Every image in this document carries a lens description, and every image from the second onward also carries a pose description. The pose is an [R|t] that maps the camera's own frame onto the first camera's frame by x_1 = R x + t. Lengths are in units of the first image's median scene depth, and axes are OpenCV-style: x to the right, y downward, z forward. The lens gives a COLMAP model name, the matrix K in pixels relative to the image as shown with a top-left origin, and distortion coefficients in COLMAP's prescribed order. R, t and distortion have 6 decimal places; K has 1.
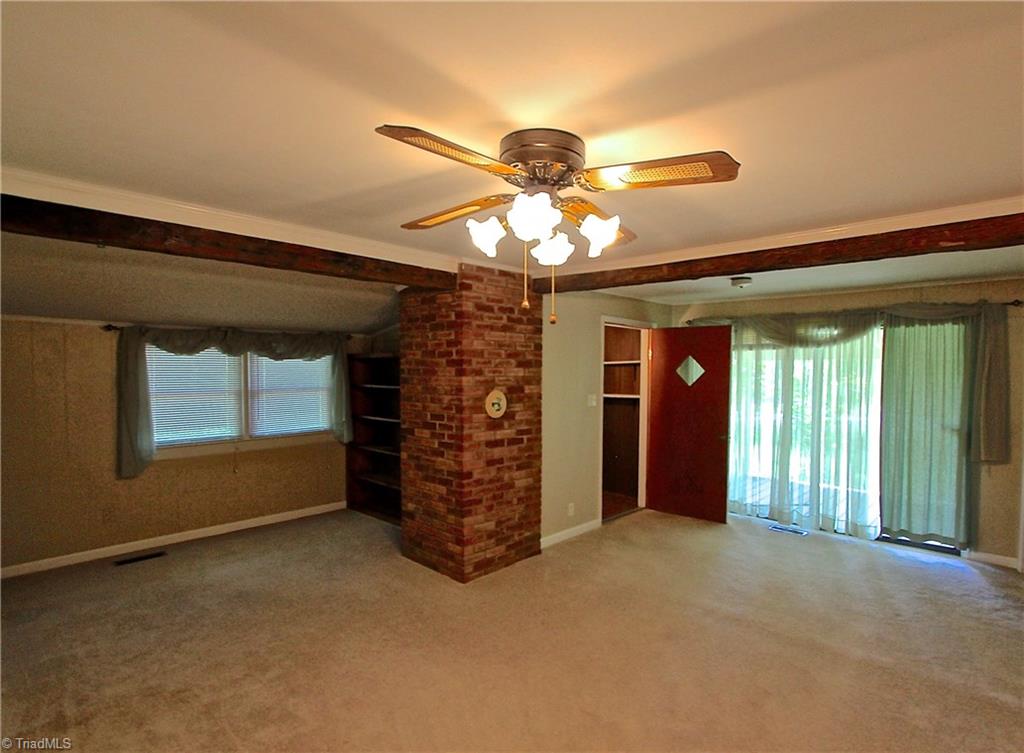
lens RADIAL K [[512.0, 0, 512.0], [0, 512.0, 374.4], [0, 0, 1]] dist [-0.020594, -0.000474]
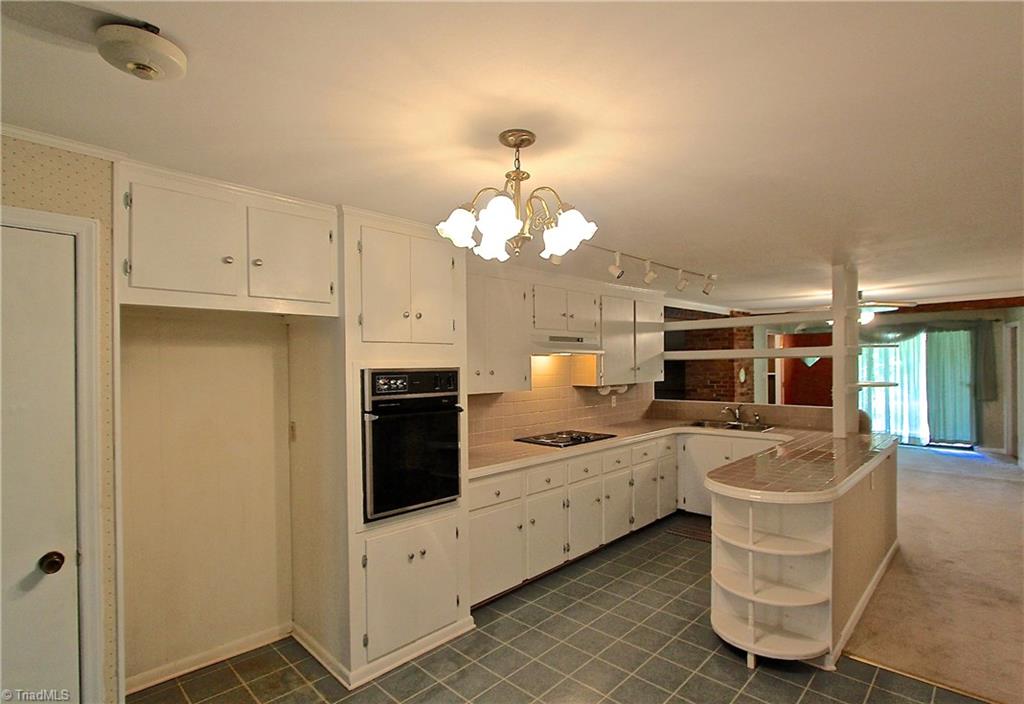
lens RADIAL K [[499.5, 0, 512.5], [0, 499.5, 360.7], [0, 0, 1]] dist [0.002151, 0.000648]
pose [[0.999556, -0.024600, -0.016838, -0.833700], [0.024251, 0.999494, -0.020572, 0.014680], [0.017336, 0.020155, 0.999647, -0.955063]]
